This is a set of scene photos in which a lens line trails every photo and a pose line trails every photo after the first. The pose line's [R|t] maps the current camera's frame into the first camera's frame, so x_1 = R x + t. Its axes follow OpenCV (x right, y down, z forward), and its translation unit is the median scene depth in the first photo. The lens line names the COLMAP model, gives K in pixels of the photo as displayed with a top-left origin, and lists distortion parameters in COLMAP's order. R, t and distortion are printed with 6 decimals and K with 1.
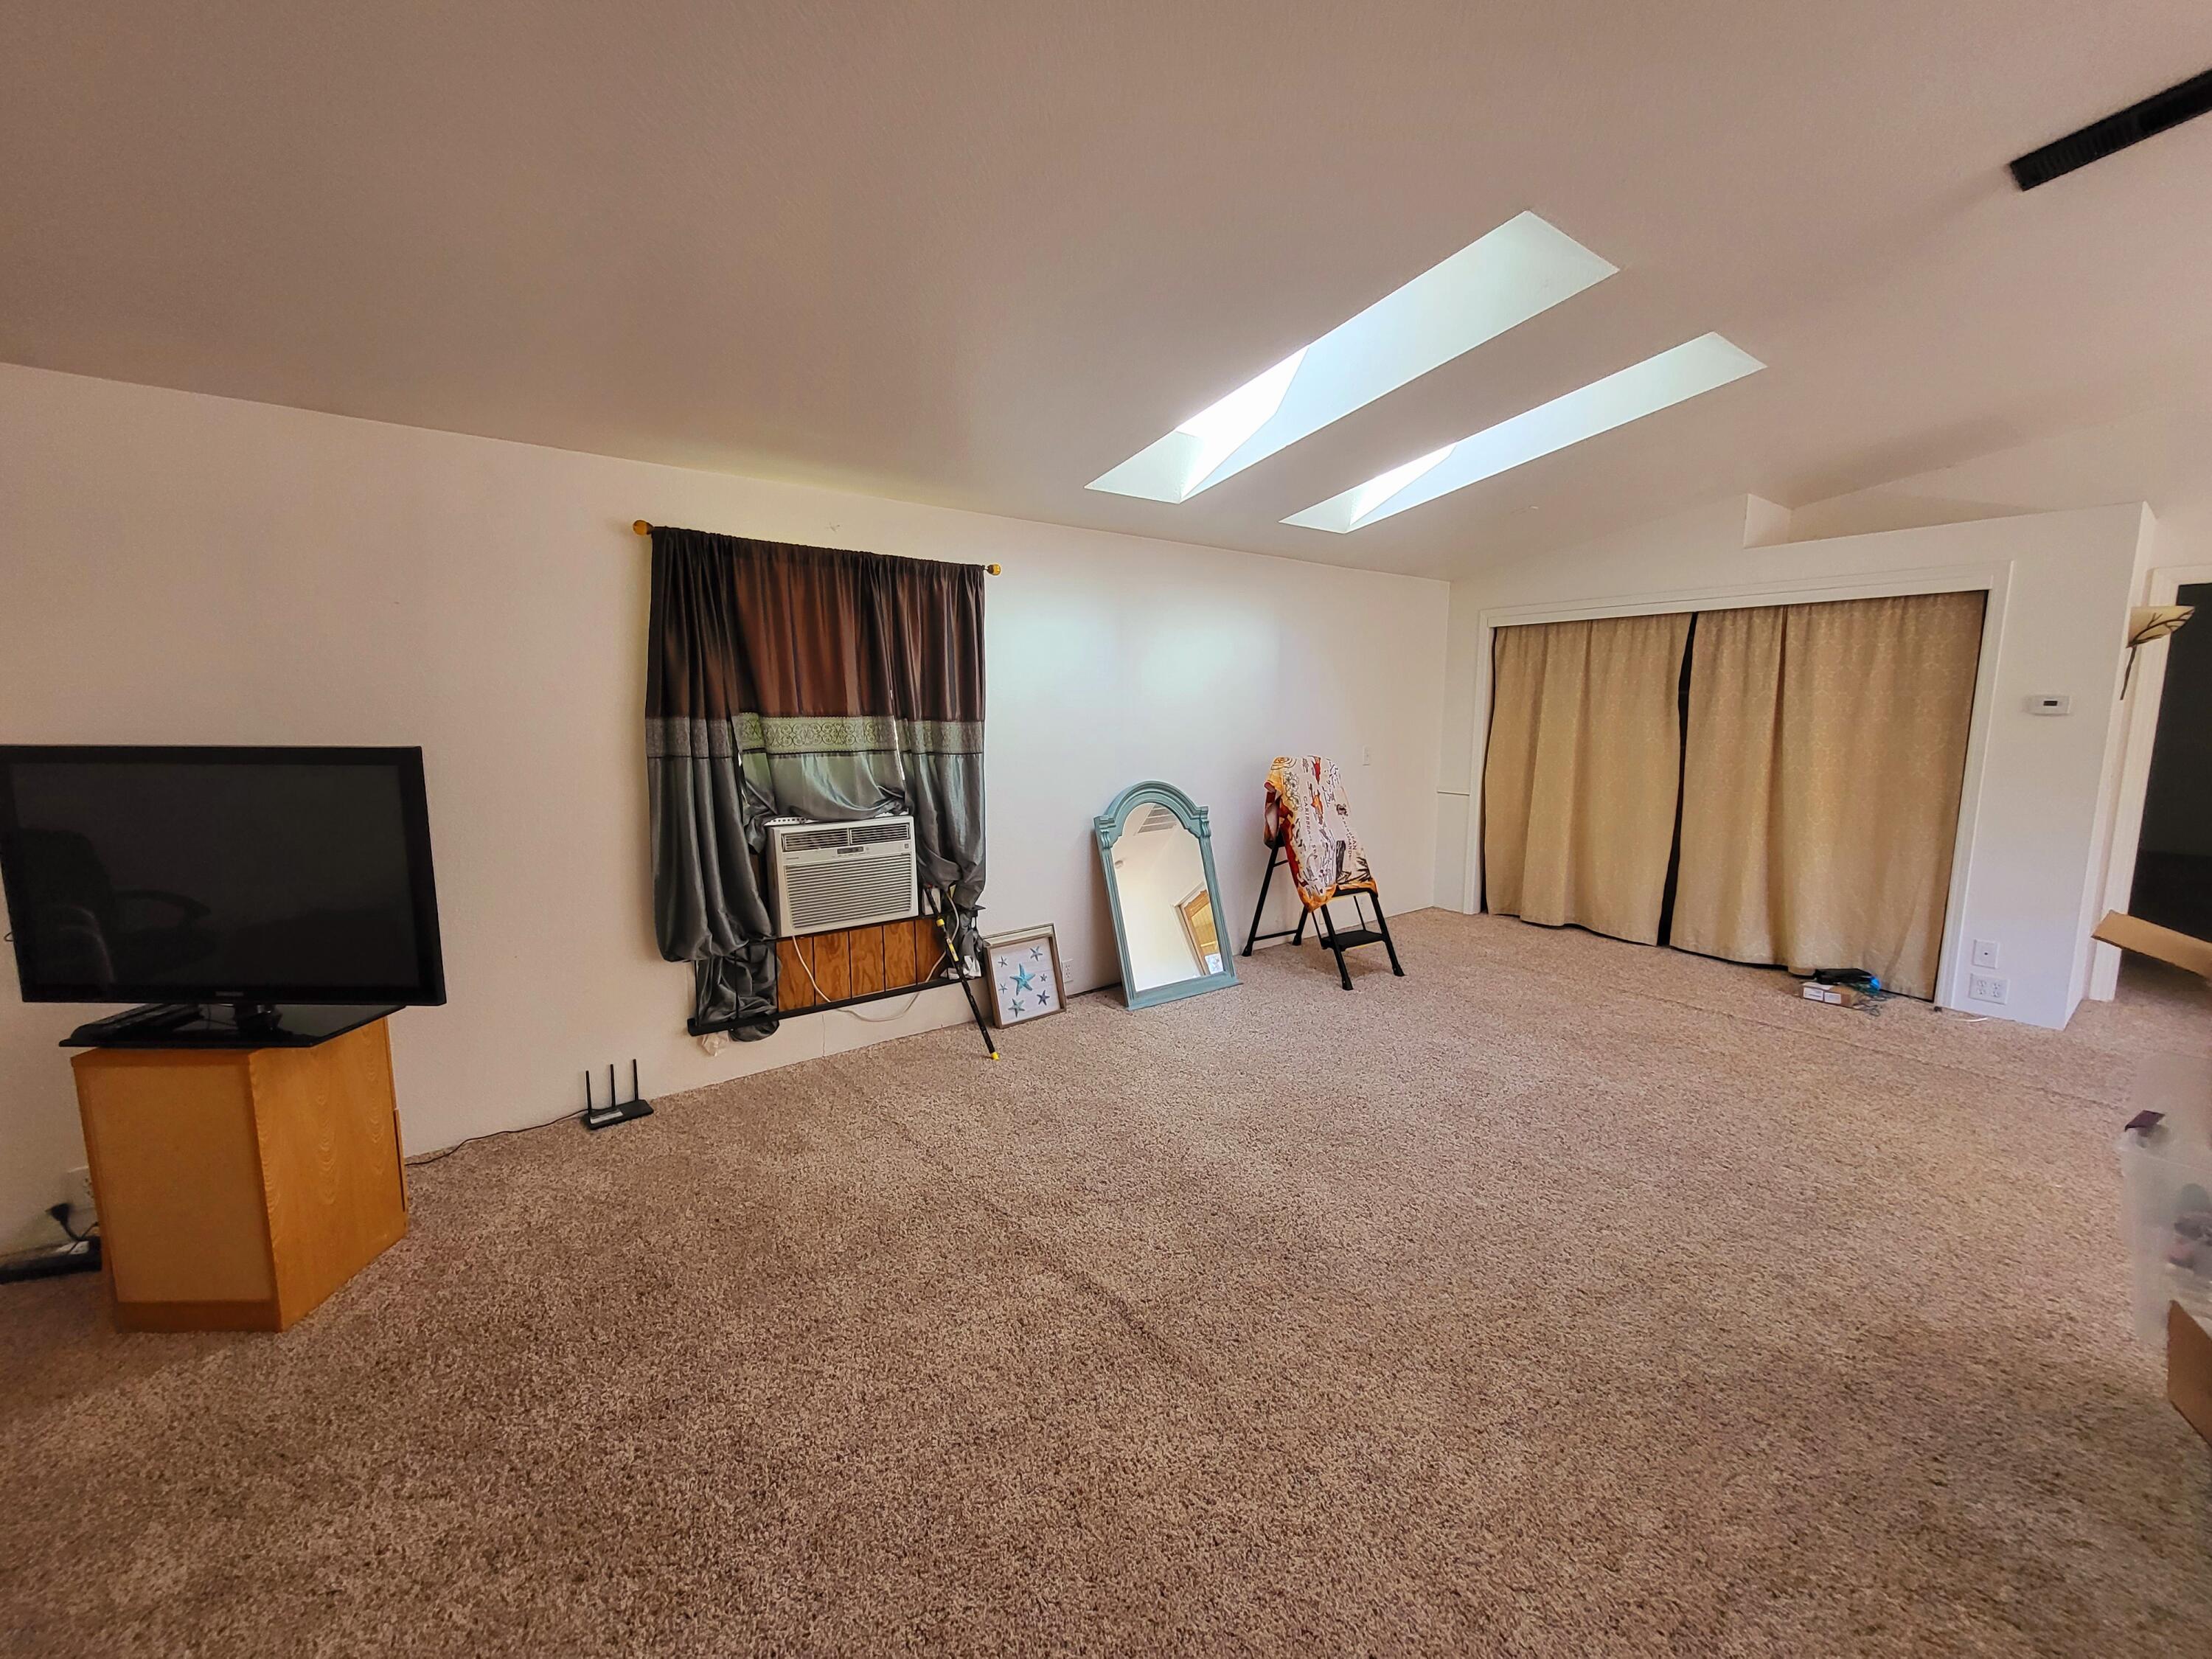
lens RADIAL K [[878.3, 0, 1096.3], [0, 878.3, 823.9], [0, 0, 1]] dist [0.008882, -0.002919]
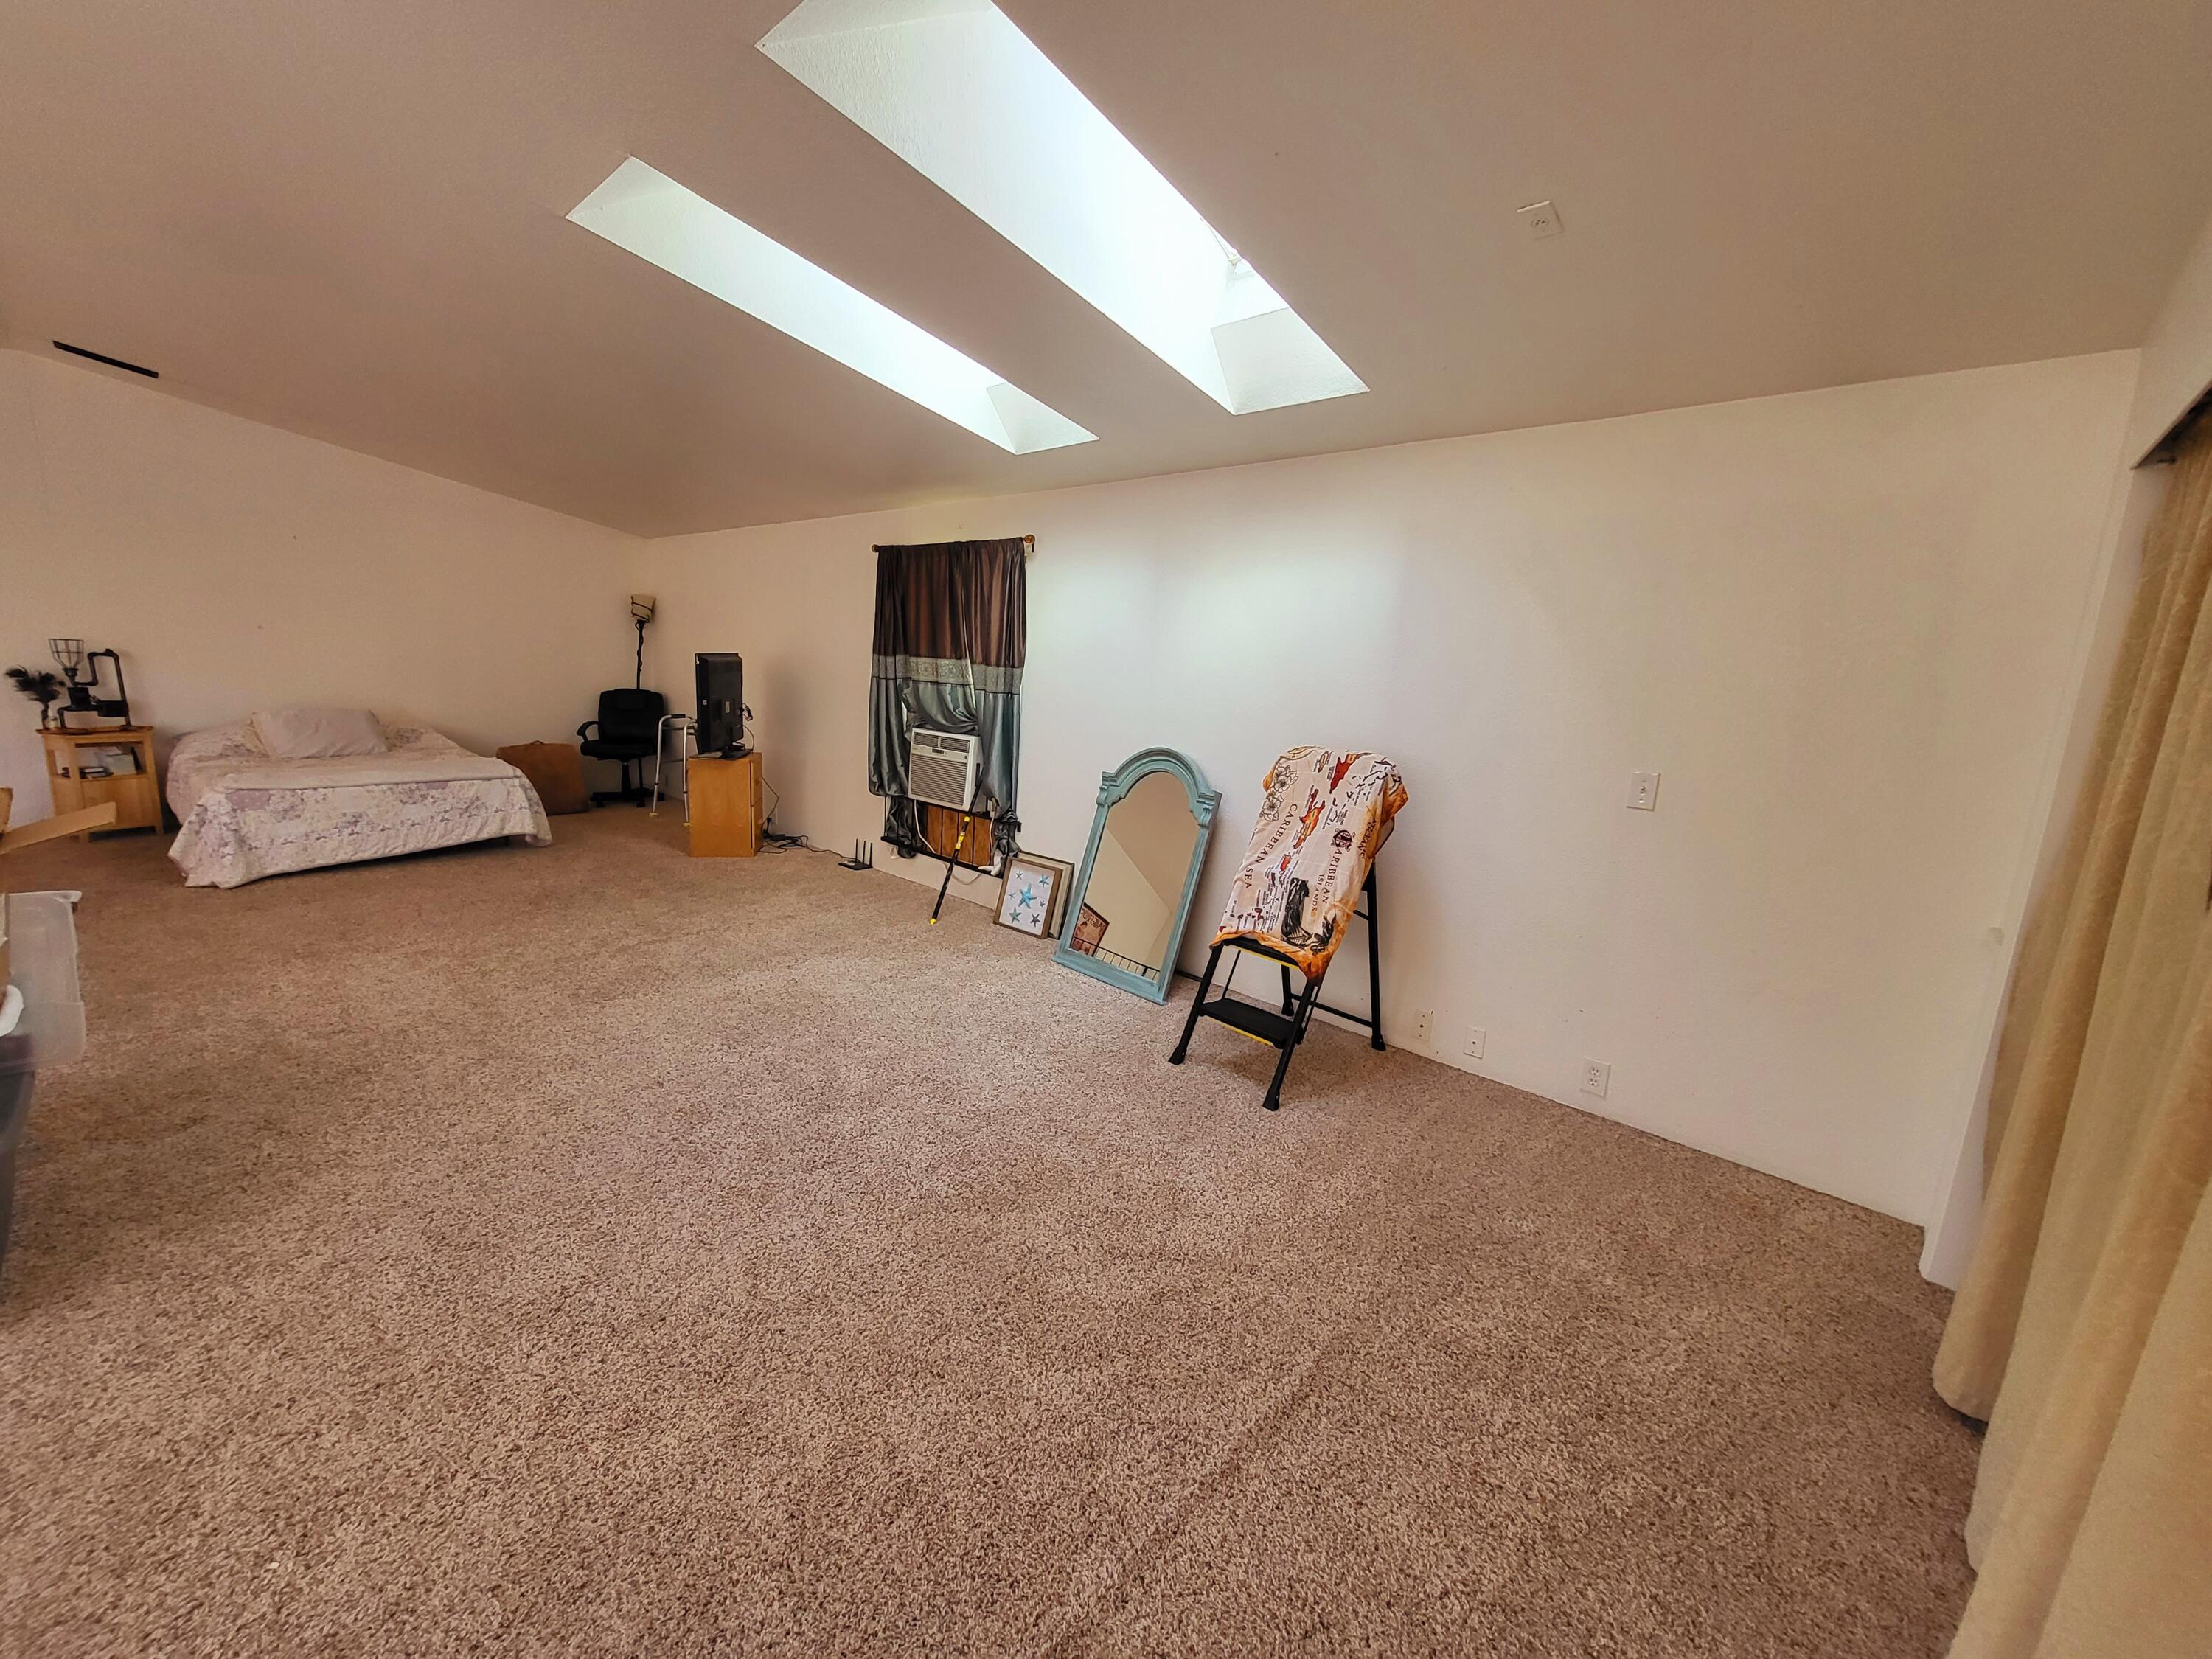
lens RADIAL K [[878.3, 0, 1096.3], [0, 878.3, 823.9], [0, 0, 1]] dist [0.008882, -0.002919]
pose [[0.178361, 0.191490, -0.965152, 1.181249], [-0.182090, 0.970362, 0.158873, -0.131197], [0.966970, 0.147408, 0.207943, 0.964280]]
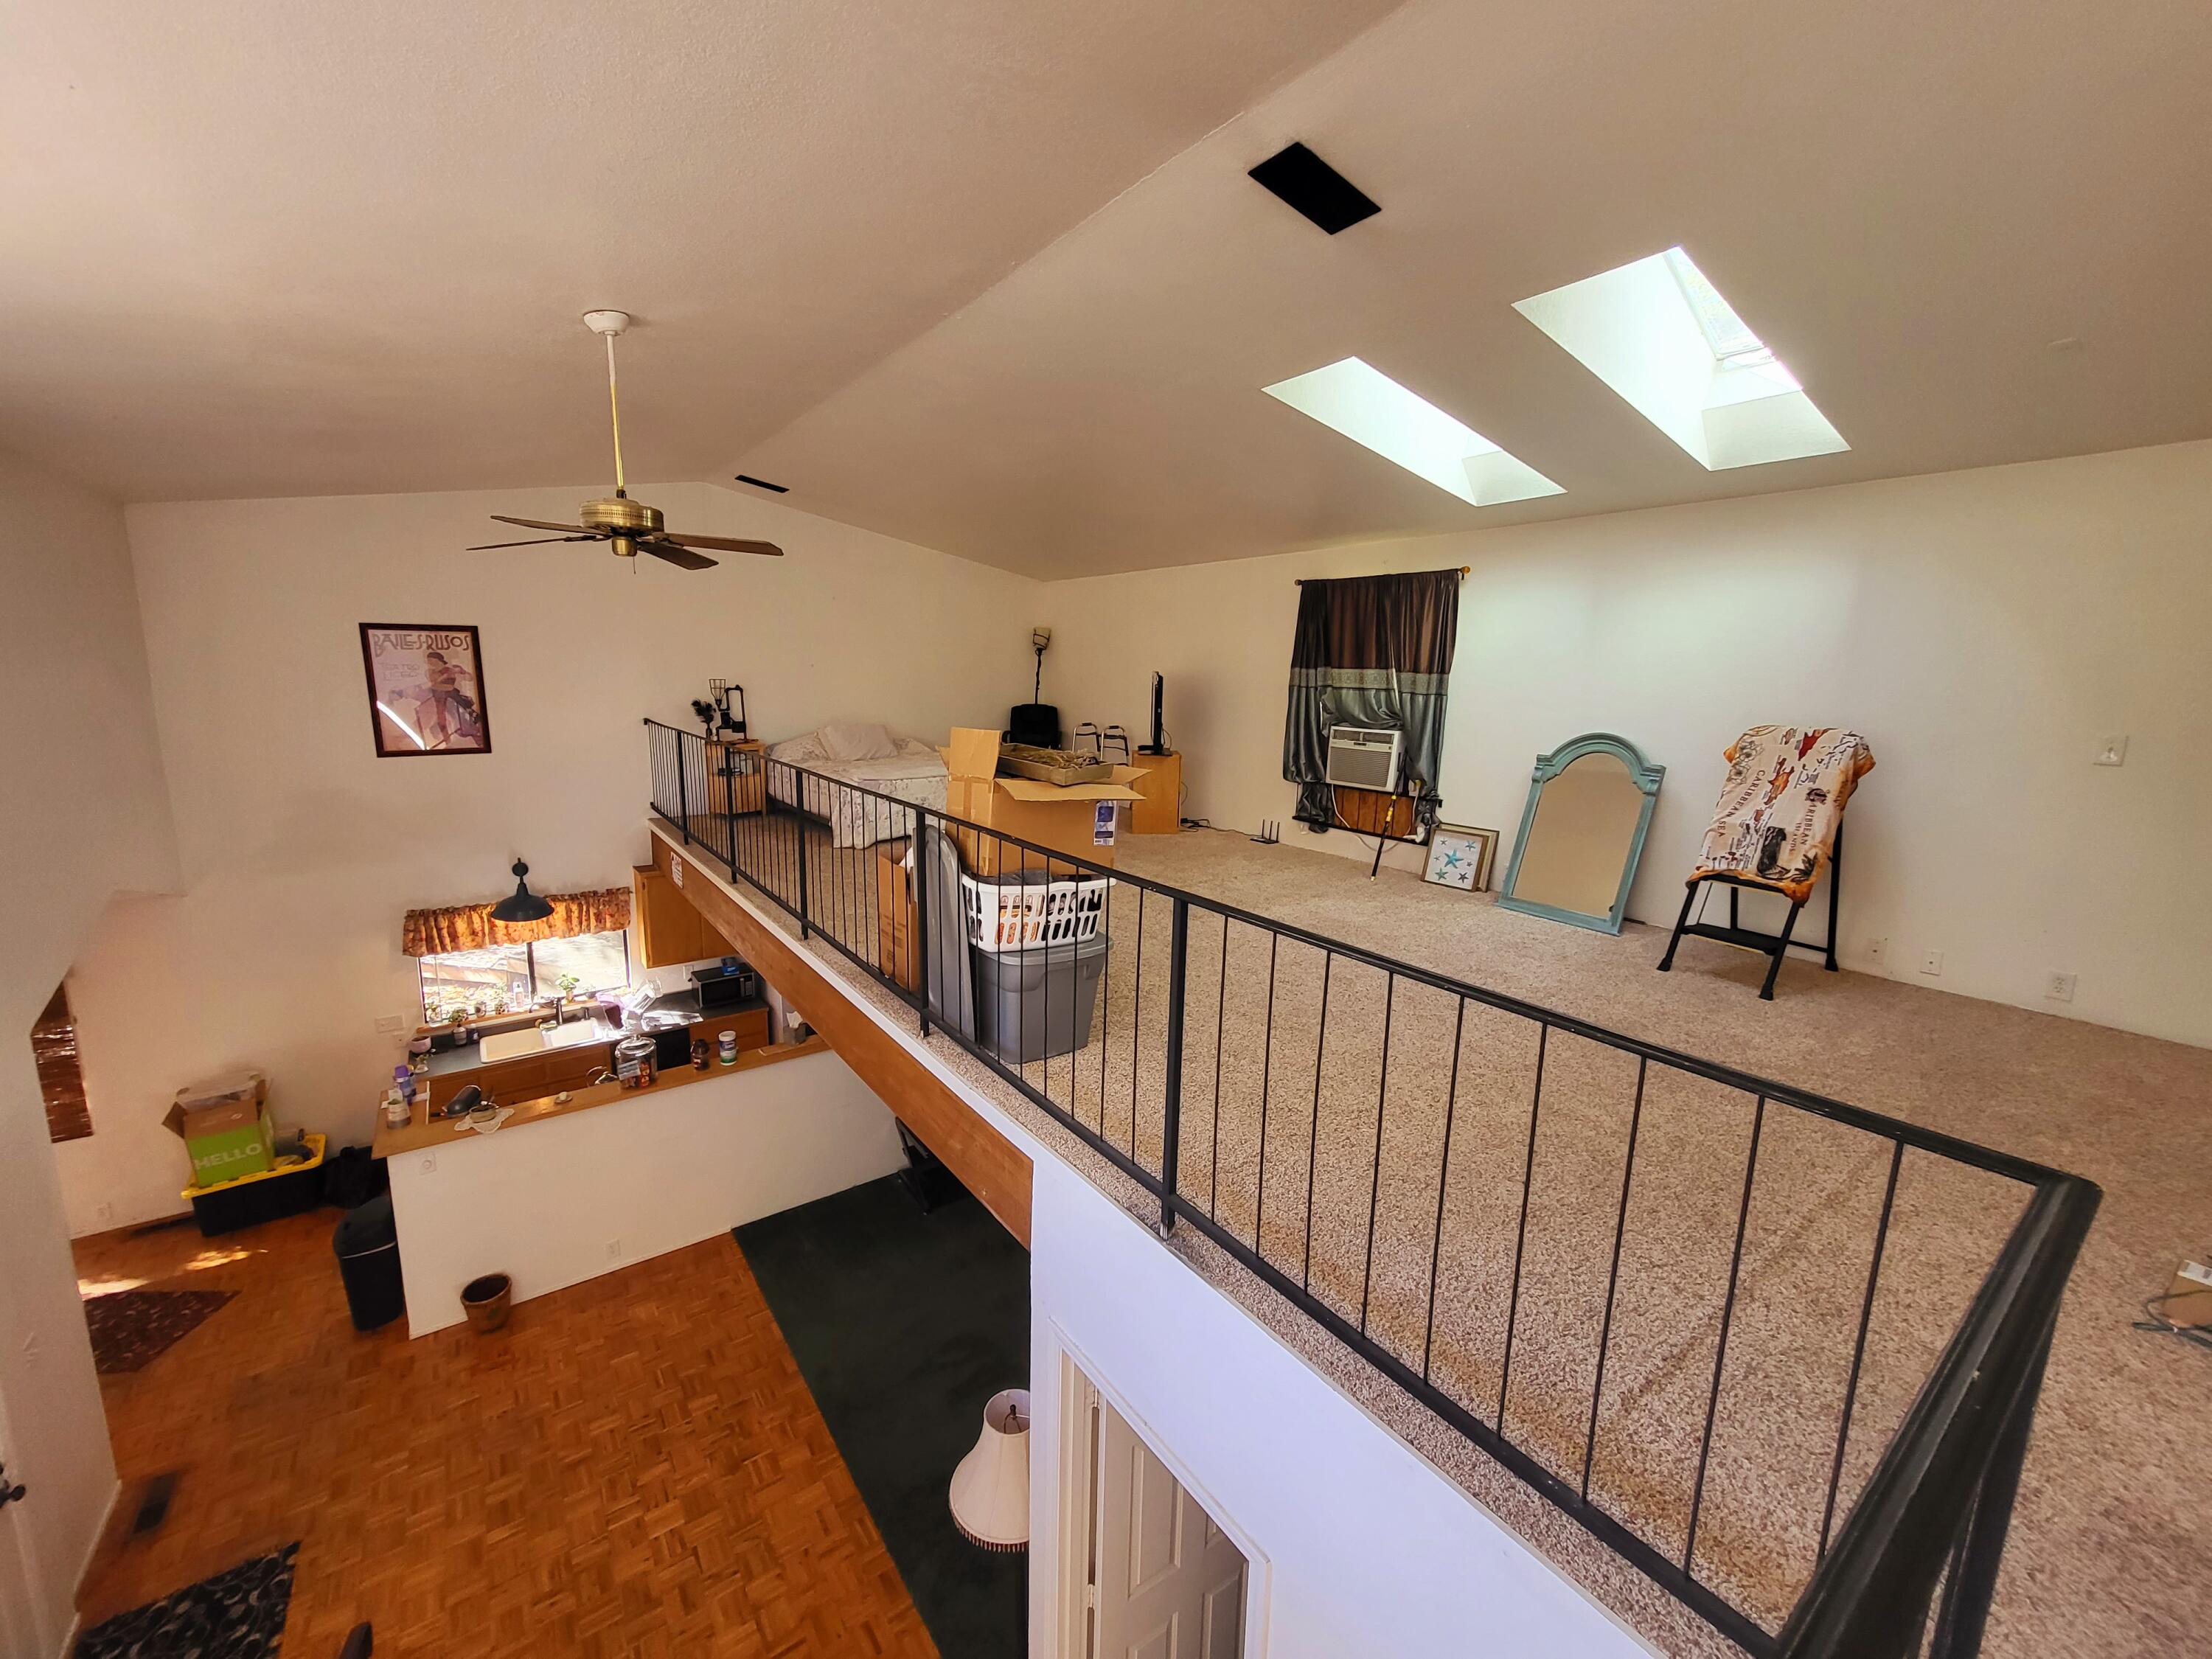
lens RADIAL K [[878.3, 0, 1096.3], [0, 878.3, 823.9], [0, 0, 1]] dist [0.008882, -0.002919]
pose [[-0.020455, 0.178708, -0.983690, 1.511335], [-0.147008, 0.972664, 0.179762, -0.054077], [0.988924, 0.148287, 0.006376, 0.479561]]
